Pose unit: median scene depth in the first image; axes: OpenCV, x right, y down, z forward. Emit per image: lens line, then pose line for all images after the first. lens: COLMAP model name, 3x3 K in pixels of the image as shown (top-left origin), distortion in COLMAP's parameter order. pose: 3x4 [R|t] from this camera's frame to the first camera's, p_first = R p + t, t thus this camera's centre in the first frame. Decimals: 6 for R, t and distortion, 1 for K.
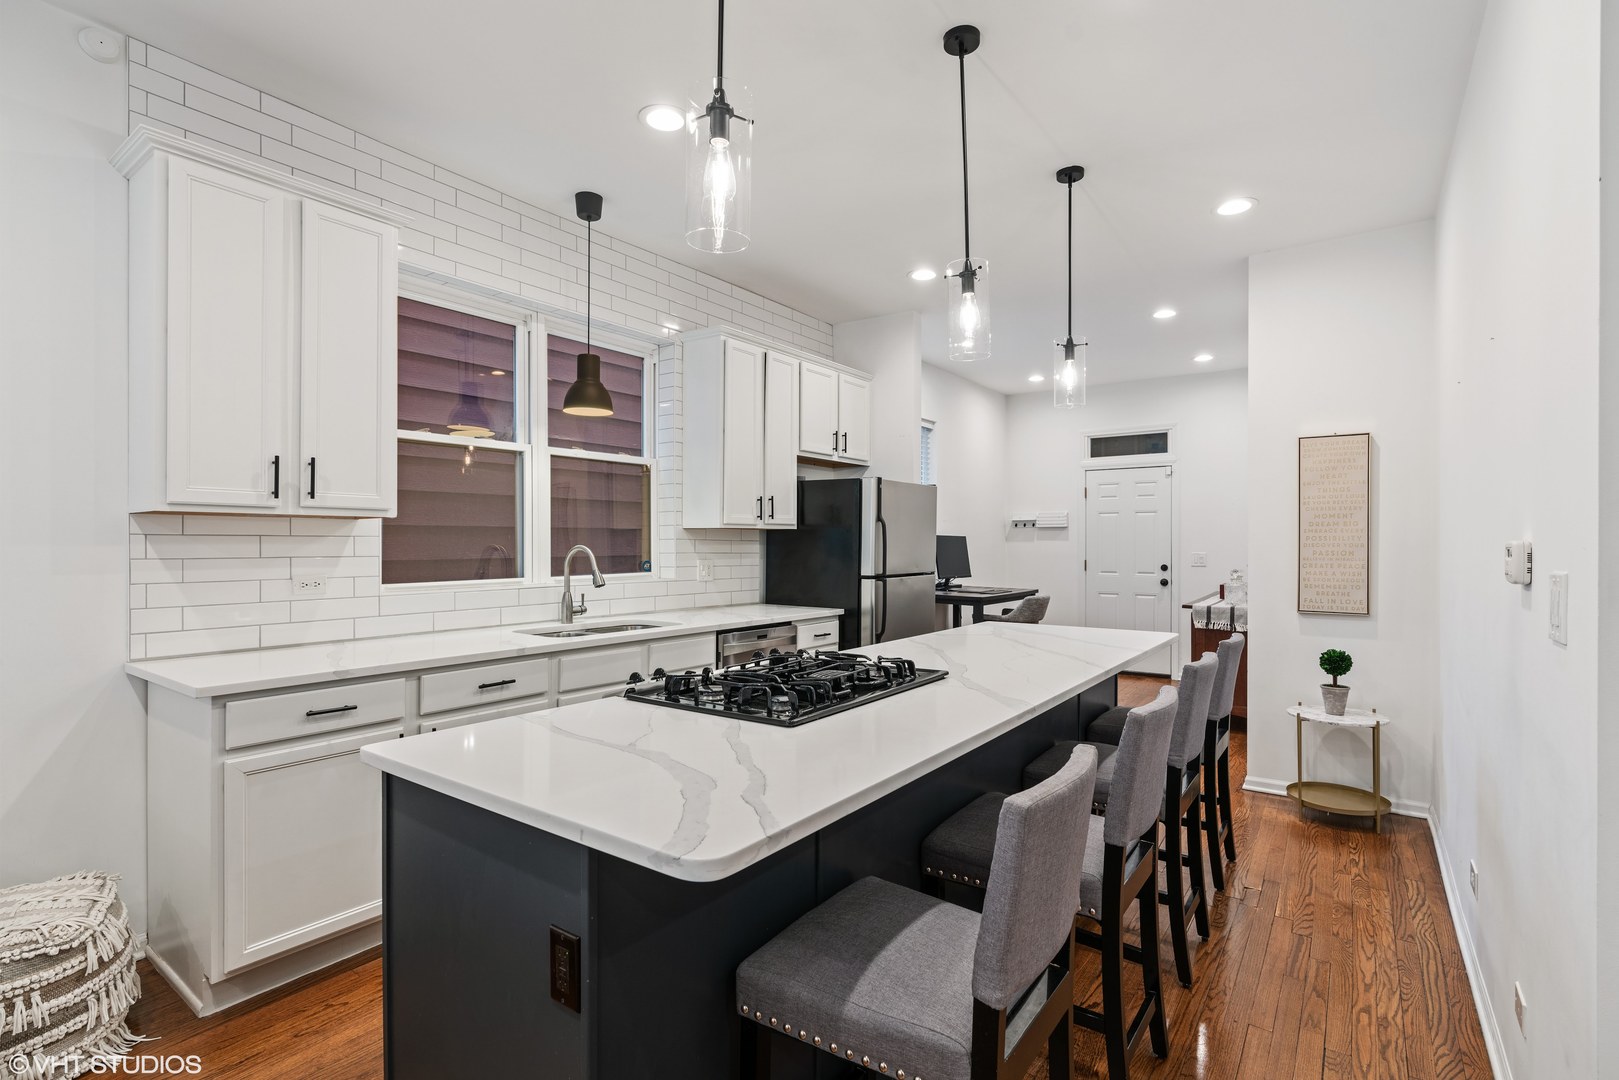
lens RADIAL K [[753.3, 0, 803.0], [0, 753.3, 547.3], [0, 0, 1]] dist [-0.014829, 0.005238]
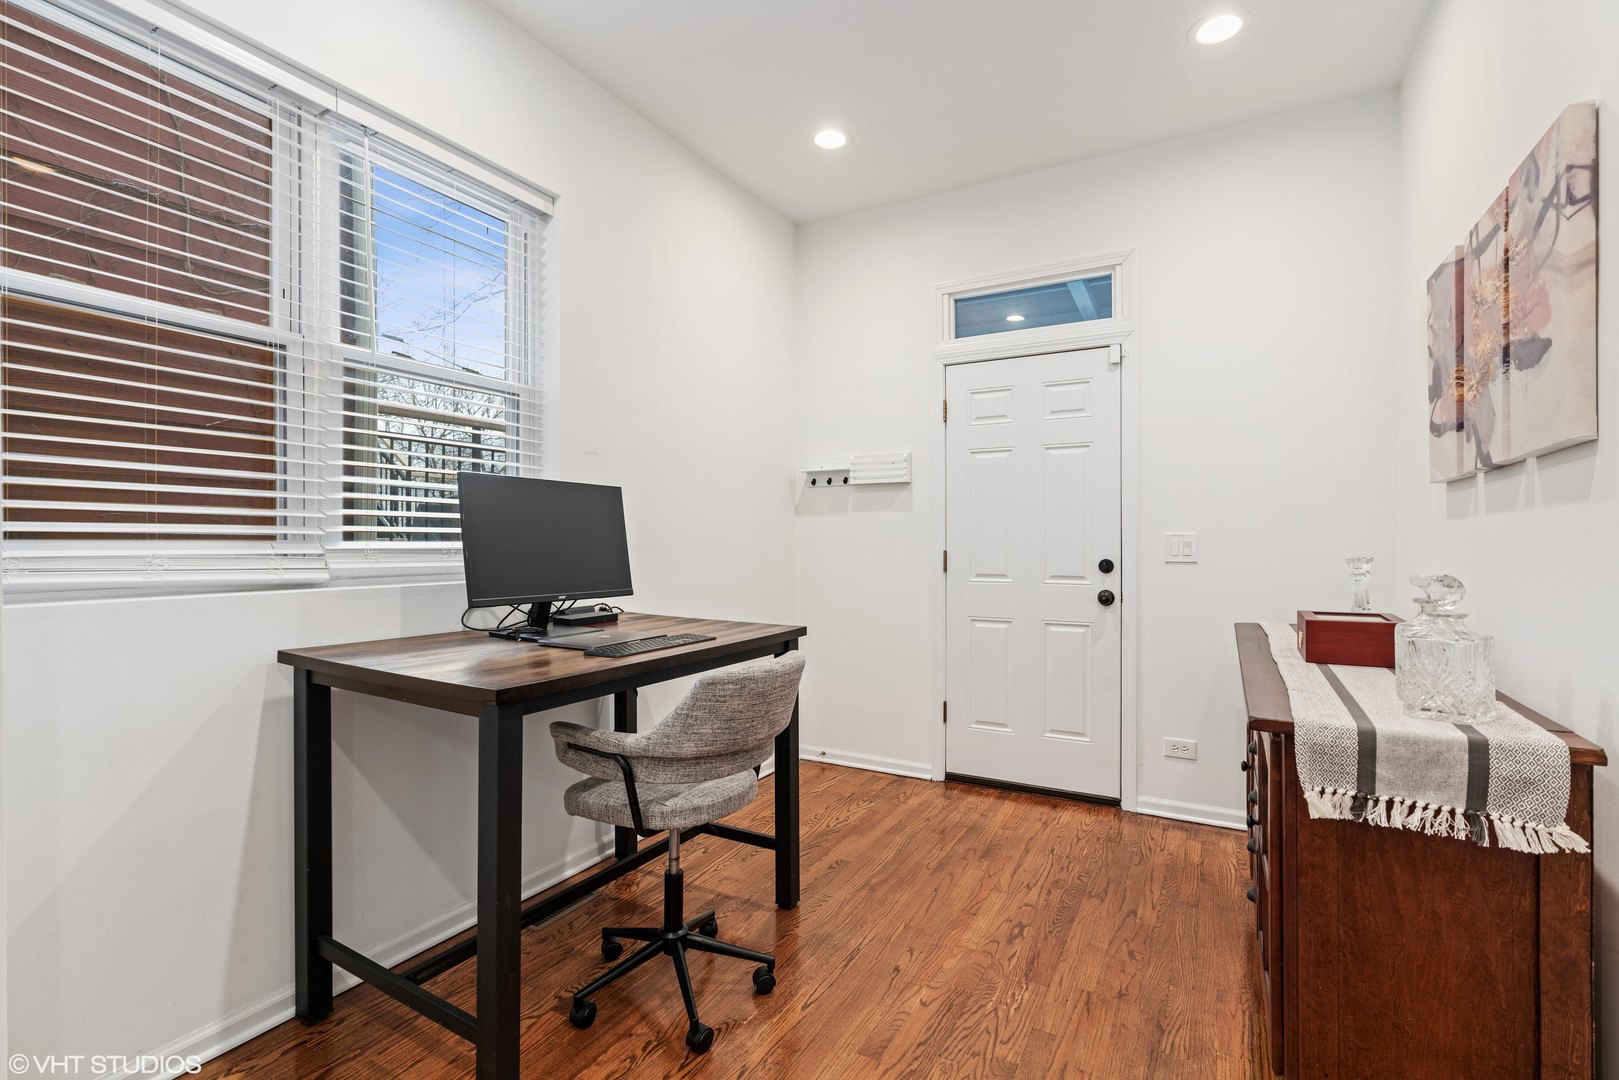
lens RADIAL K [[723.1, 0, 814.7], [0, 723.1, 544.0], [0, 0, 1]] dist [-0.003523, 0.000979]
pose [[0.991103, -0.004111, 0.133035, 0.468907], [0.003991, 0.999991, 0.001170, 0.023787], [-0.133039, -0.000628, 0.991111, 1.118175]]
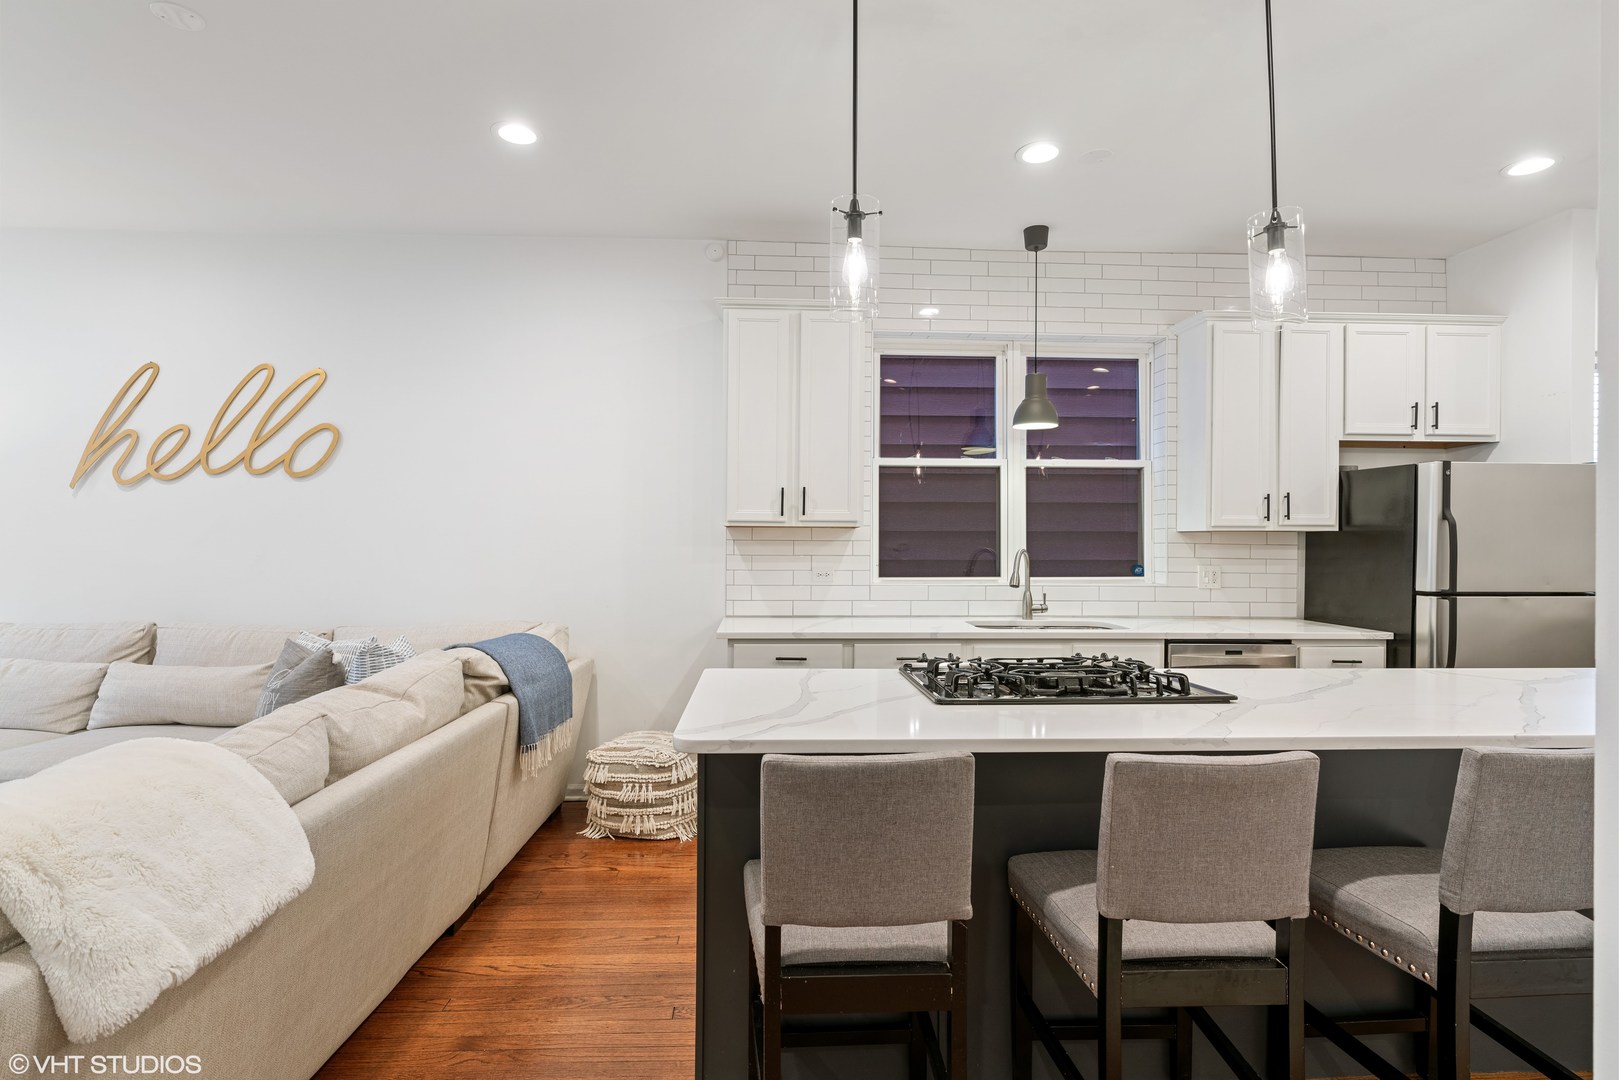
lens RADIAL K [[753.3, 0, 793.2], [0, 753.3, 548.1], [0, 0, 1]] dist [-0.014829, 0.005238]
pose [[0.634946, 0.006020, -0.772533, 0.303337], [-0.008585, 0.999963, 0.000736, -0.001114], [0.772509, 0.006165, 0.634974, 0.032938]]
